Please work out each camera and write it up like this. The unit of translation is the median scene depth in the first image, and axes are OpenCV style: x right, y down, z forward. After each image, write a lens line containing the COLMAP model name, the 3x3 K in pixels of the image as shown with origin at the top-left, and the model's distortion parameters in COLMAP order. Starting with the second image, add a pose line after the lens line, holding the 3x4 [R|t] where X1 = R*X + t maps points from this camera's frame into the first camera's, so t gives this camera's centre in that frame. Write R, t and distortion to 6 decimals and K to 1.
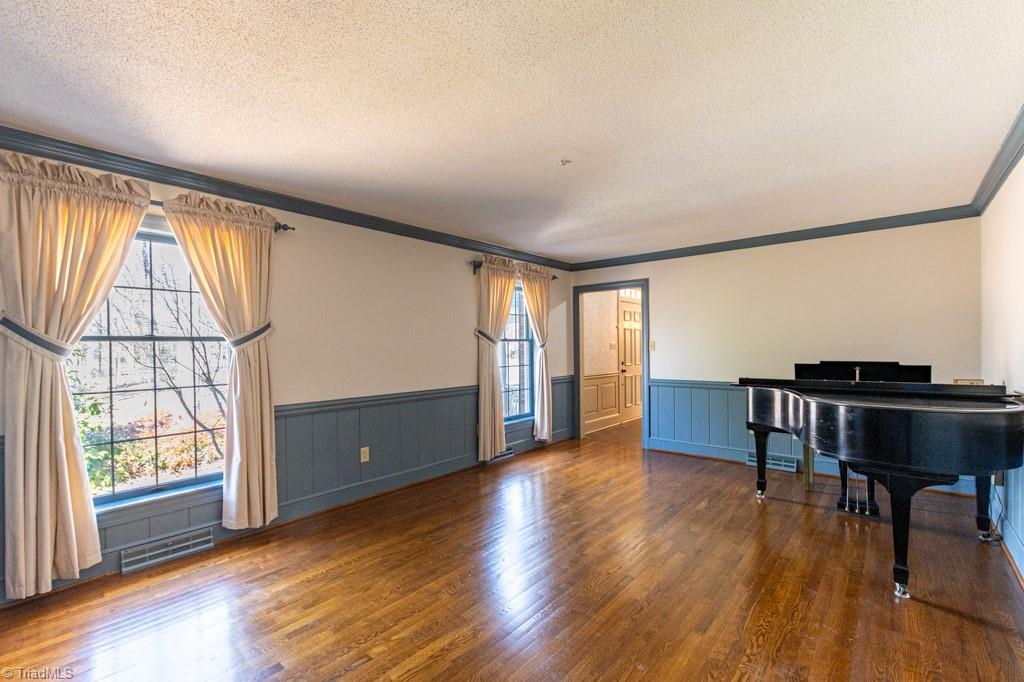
lens RADIAL K [[439.5, 0, 516.0], [0, 439.5, 344.6], [0, 0, 1]] dist [0.002362, 0.000120]
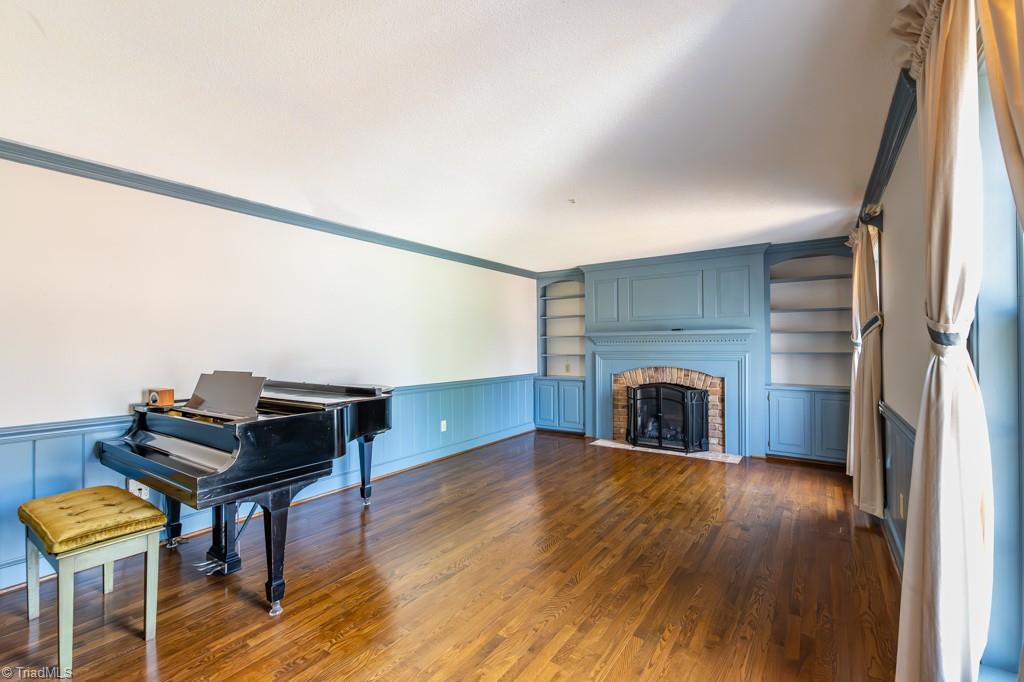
lens RADIAL K [[439.5, 0, 516.0], [0, 439.5, 344.6], [0, 0, 1]] dist [0.002362, 0.000120]
pose [[-0.994378, 0.014148, -0.104937, 0.292412], [0.014869, 0.999871, -0.006094, 0.007425], [0.104837, -0.007620, -0.994460, 1.623062]]
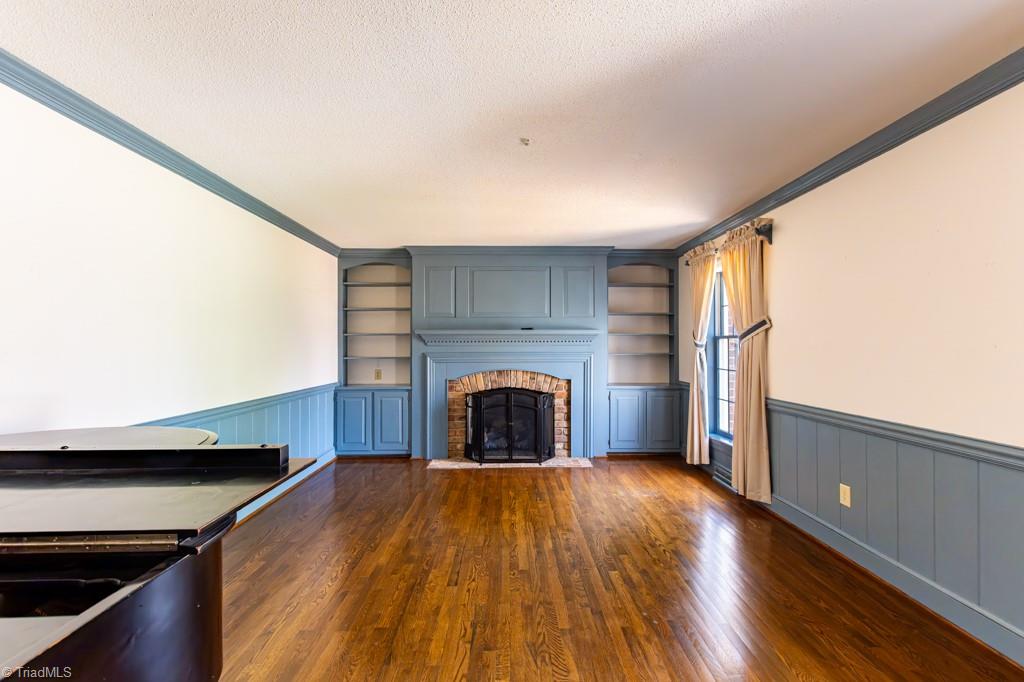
lens RADIAL K [[439.5, 0, 516.0], [0, 439.5, 344.6], [0, 0, 1]] dist [0.002362, 0.000120]
pose [[-0.743561, 0.006544, -0.668636, 0.524145], [0.010124, 0.999948, -0.001472, 0.005953], [0.668591, -0.007864, -0.743589, 1.196496]]
